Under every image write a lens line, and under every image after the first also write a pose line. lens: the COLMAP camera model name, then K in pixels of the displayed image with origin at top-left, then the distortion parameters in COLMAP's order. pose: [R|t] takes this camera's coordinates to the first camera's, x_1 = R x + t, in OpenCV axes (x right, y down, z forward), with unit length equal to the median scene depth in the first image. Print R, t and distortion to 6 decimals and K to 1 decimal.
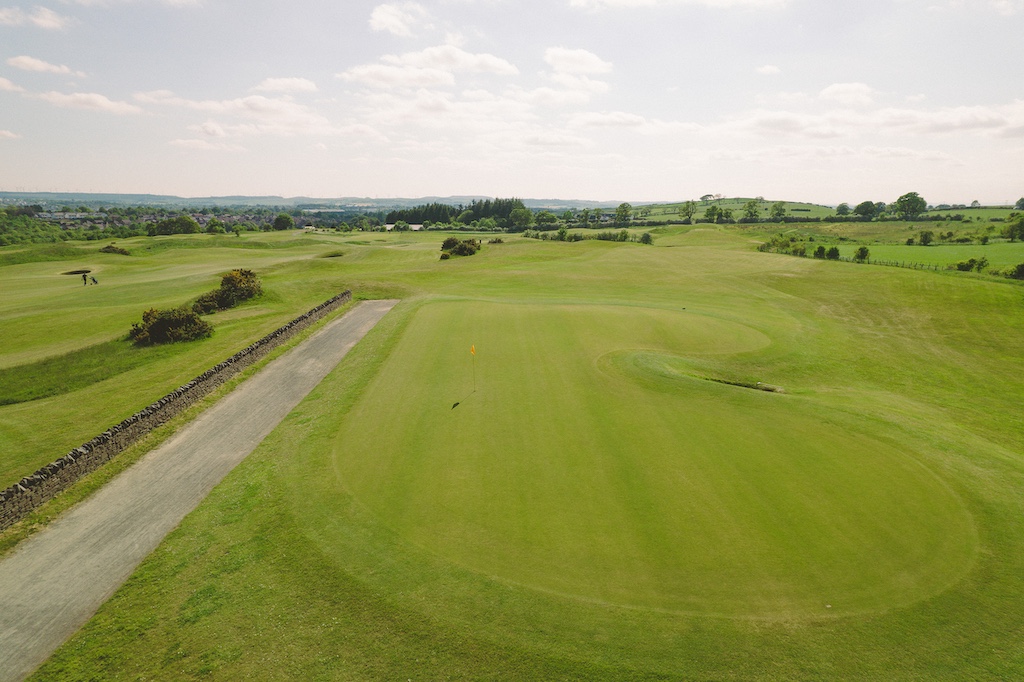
lens RADIAL K [[653.9, 0, 516.2], [0, 653.9, 342.4], [0, 0, 1]] dist [-0.089770, 0.081254]
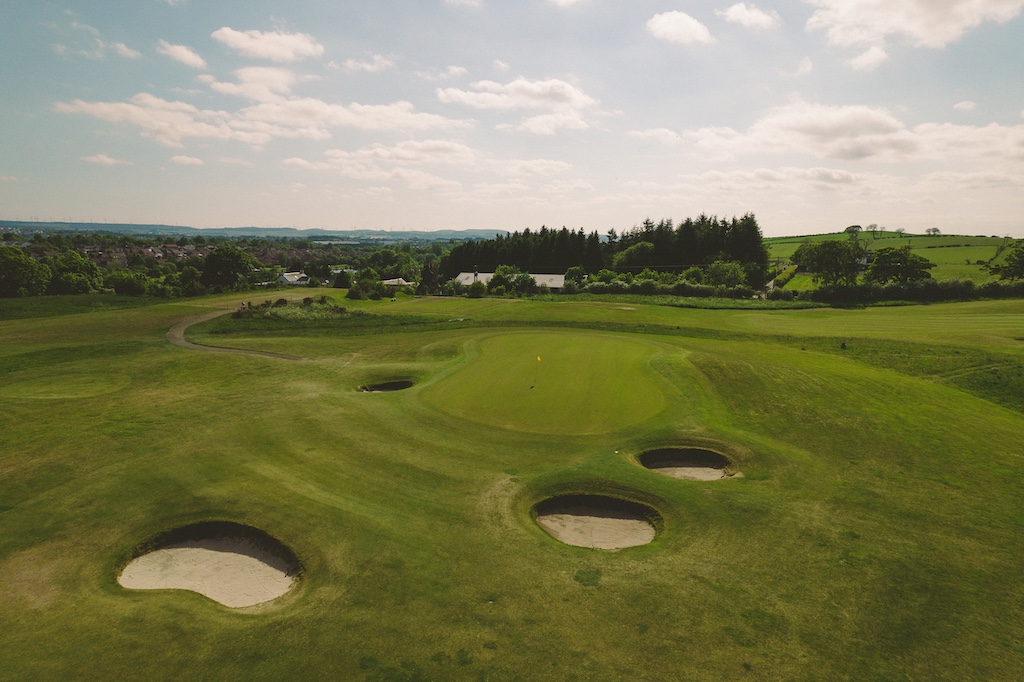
lens RADIAL K [[653.9, 0, 516.2], [0, 653.9, 342.4], [0, 0, 1]] dist [-0.089770, 0.081254]
pose [[0.999801, 0.010230, -0.017116, -0.077140], [-0.011090, 0.998641, -0.050921, -0.055187], [0.016572, 0.051101, 0.998556, 0.278547]]
